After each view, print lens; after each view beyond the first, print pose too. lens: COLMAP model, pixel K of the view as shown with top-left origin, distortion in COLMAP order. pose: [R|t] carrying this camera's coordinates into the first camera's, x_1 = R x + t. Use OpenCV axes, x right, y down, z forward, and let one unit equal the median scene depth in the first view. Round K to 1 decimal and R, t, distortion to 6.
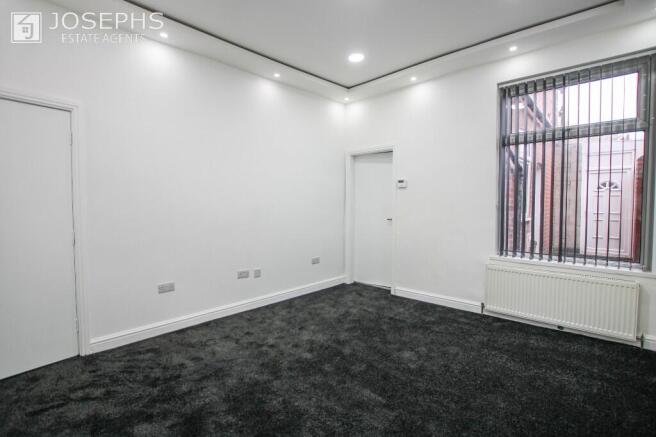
lens RADIAL K [[313.6, 0, 325.0], [0, 313.6, 216.3], [0, 0, 1]] dist [-0.001132, 0.000128]
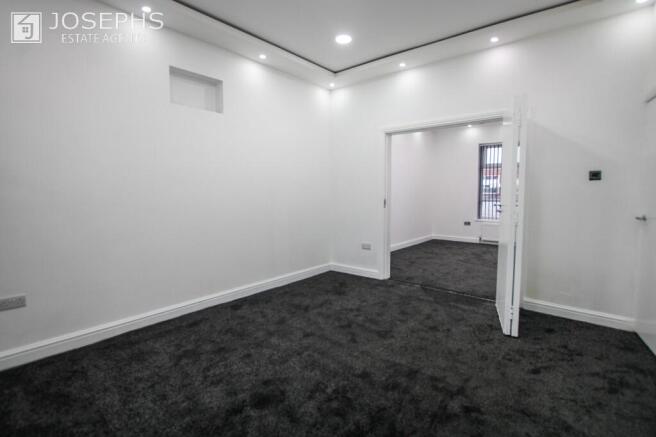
lens RADIAL K [[313.6, 0, 325.0], [0, 313.6, 216.3], [0, 0, 1]] dist [-0.001132, 0.000128]
pose [[-0.997724, 0.003393, -0.067346, 0.152435], [-0.004754, 0.992708, 0.120449, -0.051637], [0.067264, 0.120495, -0.990433, 1.644478]]
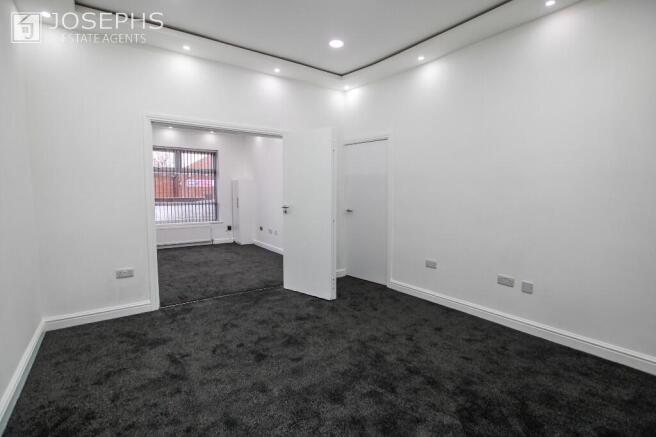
lens RADIAL K [[313.6, 0, 325.0], [0, 313.6, 216.3], [0, 0, 1]] dist [-0.001132, 0.000128]
pose [[-0.195820, 0.065091, -0.978477, 0.843884], [-0.043911, 0.996212, 0.075058, -0.028724], [0.979656, 0.057664, -0.192220, 0.952429]]
